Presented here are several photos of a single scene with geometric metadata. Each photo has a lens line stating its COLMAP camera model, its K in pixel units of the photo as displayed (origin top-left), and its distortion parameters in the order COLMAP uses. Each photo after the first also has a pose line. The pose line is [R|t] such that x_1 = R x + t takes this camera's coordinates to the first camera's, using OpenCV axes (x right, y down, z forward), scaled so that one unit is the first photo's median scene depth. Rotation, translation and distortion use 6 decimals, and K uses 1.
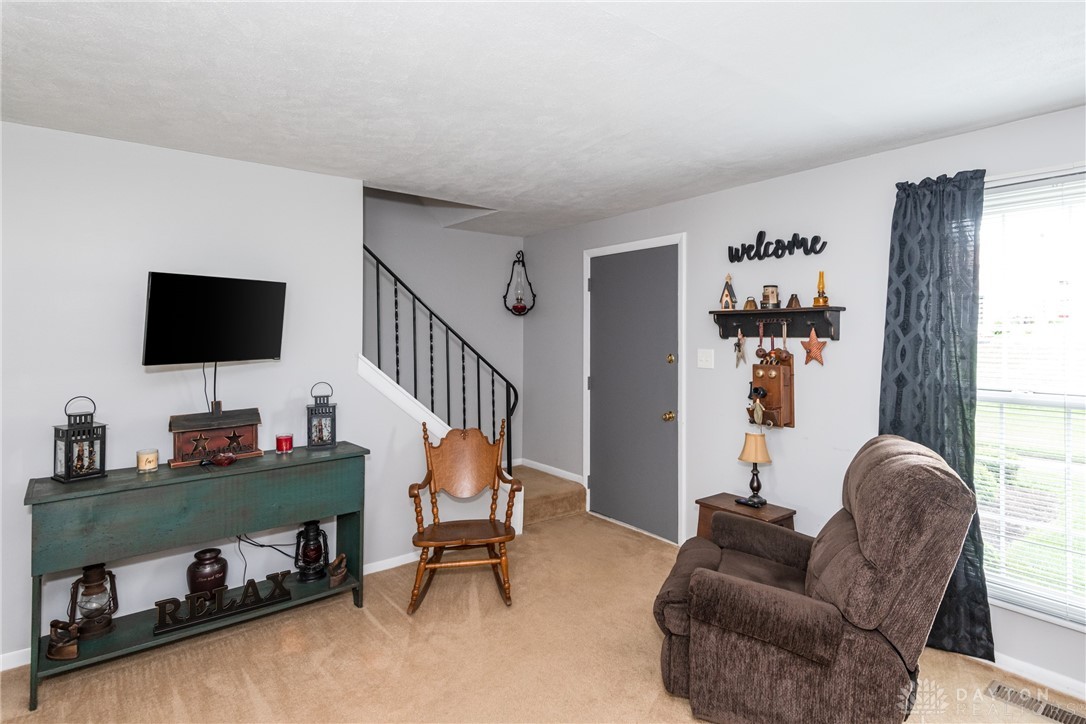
lens RADIAL K [[554.9, 0, 553.8], [0, 554.9, 322.8], [0, 0, 1]] dist [0.001889, -0.015377]
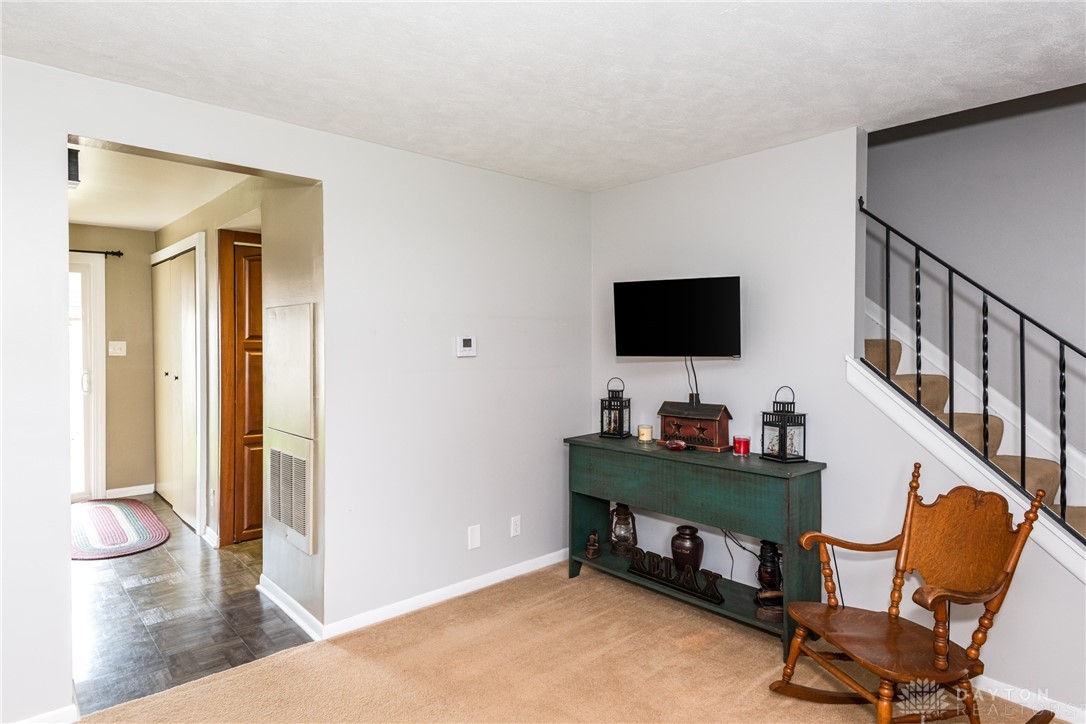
lens RADIAL K [[589.3, 0, 536.3], [0, 589.3, 344.6], [0, 0, 1]] dist [0.003054, -0.000153]
pose [[0.068488, 0.006240, -0.997632, 0.487422], [0.016801, 0.999831, 0.007408, 0.030501], [0.997510, -0.017269, 0.068372, 0.574464]]
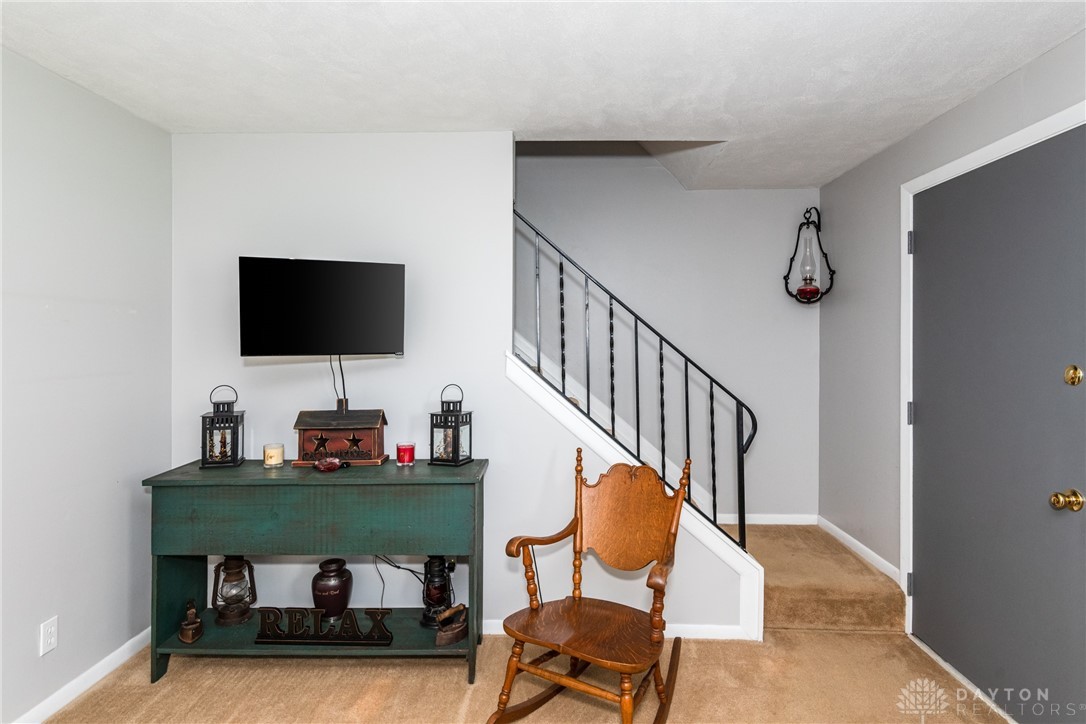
lens RADIAL K [[558.5, 0, 539.1], [0, 558.5, 334.0], [0, 0, 1]] dist [0.020821, -0.020096]
pose [[0.768097, -0.004336, -0.640319, 0.215882], [0.009168, 0.999949, 0.004226, 0.031877], [0.640268, -0.009116, 0.768098, 0.467936]]
